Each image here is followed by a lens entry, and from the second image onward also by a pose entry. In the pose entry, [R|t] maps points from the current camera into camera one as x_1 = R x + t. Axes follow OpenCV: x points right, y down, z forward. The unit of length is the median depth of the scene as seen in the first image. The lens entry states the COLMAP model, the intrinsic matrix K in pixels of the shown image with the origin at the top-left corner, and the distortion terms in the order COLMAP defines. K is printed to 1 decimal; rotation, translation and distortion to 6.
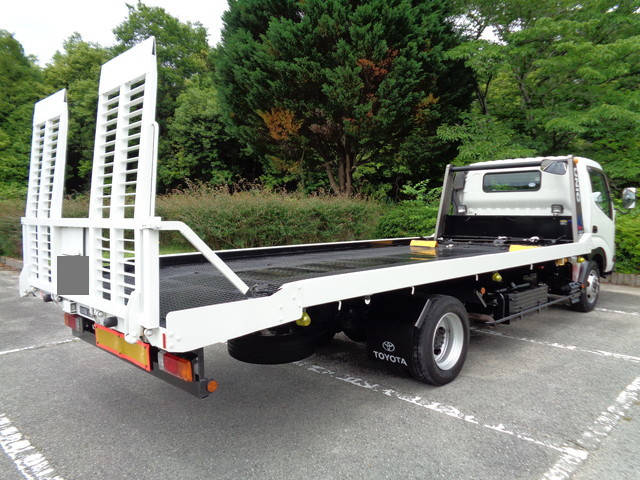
lens RADIAL K [[487.2, 0, 321.8], [0, 487.2, 238.3], [0, 0, 1]] dist [0.002782, 0.000562]
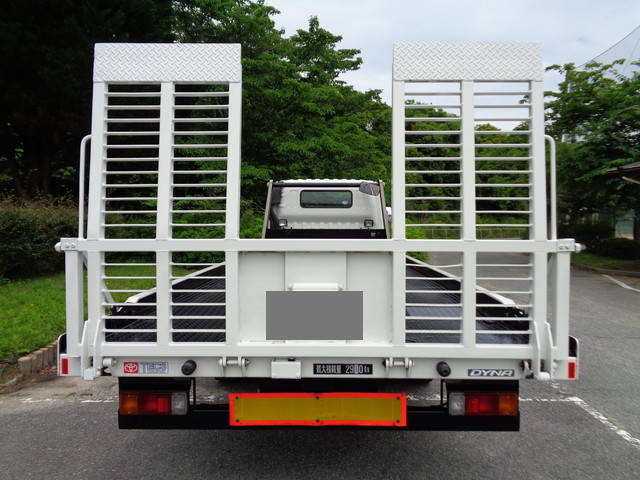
lens RADIAL K [[487.2, 0, 318.7], [0, 487.2, 240.9], [0, 0, 1]] dist [0.002782, 0.000562]
pose [[0.716859, -0.021703, 0.696880, -0.423779], [0.034732, 0.999386, -0.004604, -0.015384], [-0.696353, 0.027504, 0.717173, 0.214078]]
